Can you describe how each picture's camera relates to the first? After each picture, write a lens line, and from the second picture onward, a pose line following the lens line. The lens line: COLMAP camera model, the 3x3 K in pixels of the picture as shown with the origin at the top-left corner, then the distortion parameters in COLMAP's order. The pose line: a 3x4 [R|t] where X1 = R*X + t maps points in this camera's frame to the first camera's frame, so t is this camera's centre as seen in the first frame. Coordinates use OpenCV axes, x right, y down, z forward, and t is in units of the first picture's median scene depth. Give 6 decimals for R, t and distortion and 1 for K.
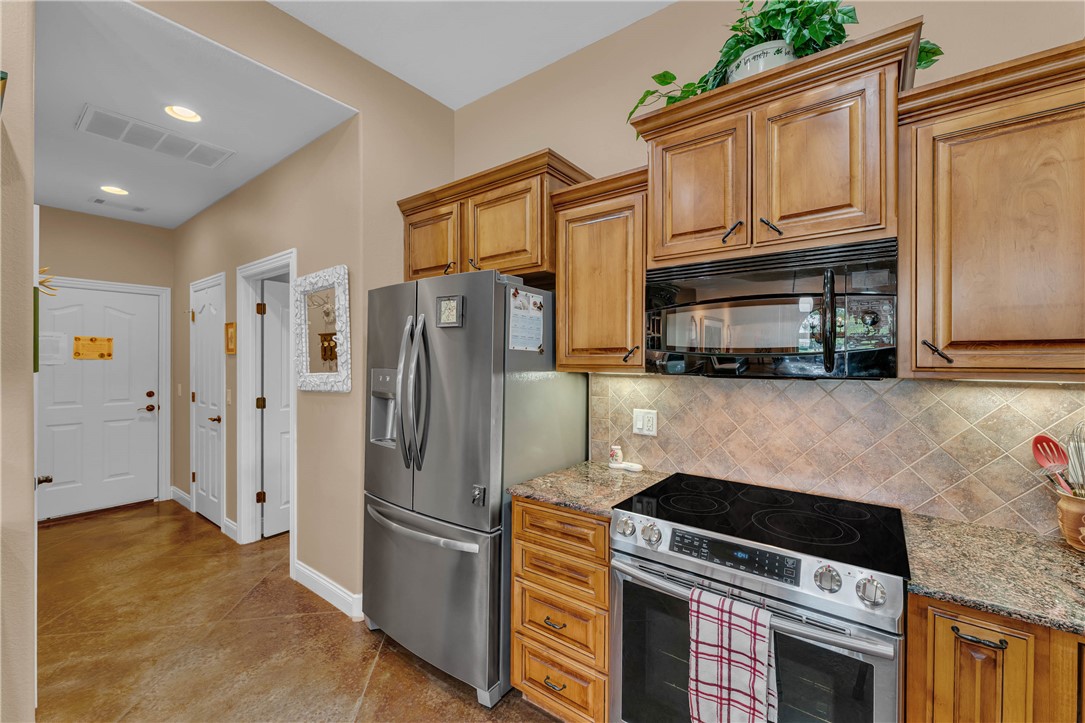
lens RADIAL K [[440.2, 0, 544.9], [0, 440.2, 358.6], [0, 0, 1]] dist [-0.000241, -0.000125]
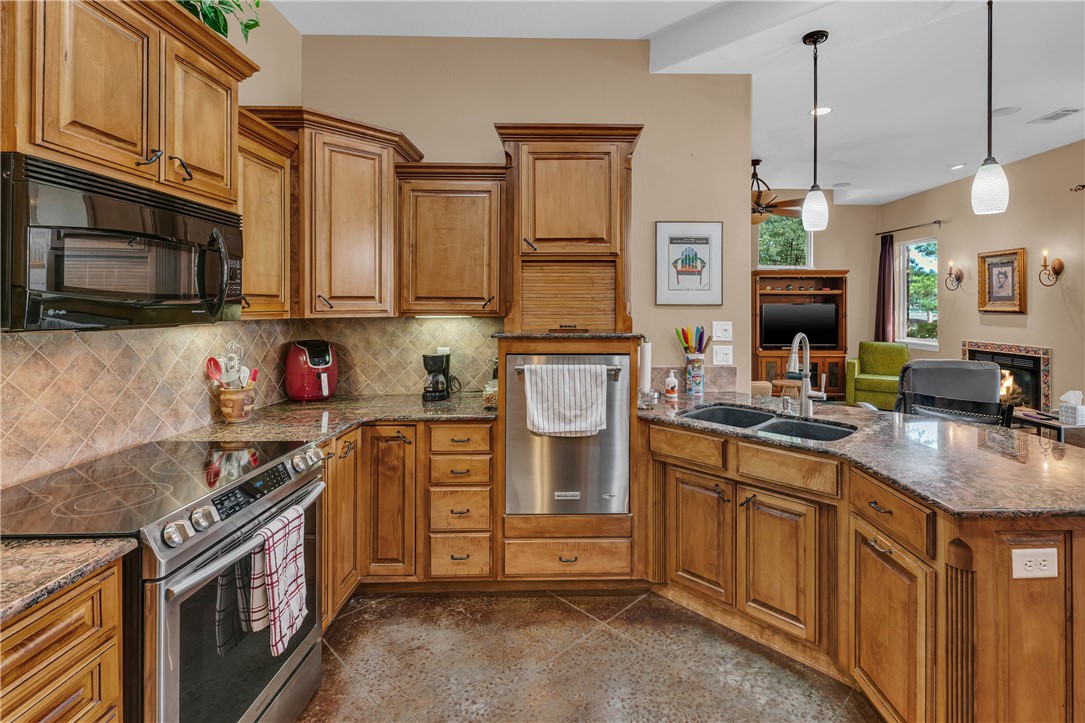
lens RADIAL K [[500.6, 0, 584.1], [0, 500.6, 306.8], [0, 0, 1]] dist [0.003402, 0.000157]
pose [[-0.627294, -0.003060, 0.778776, -0.862536], [-0.001675, 0.999995, 0.002581, -0.001475], [-0.778781, 0.000315, -0.627296, 0.954553]]
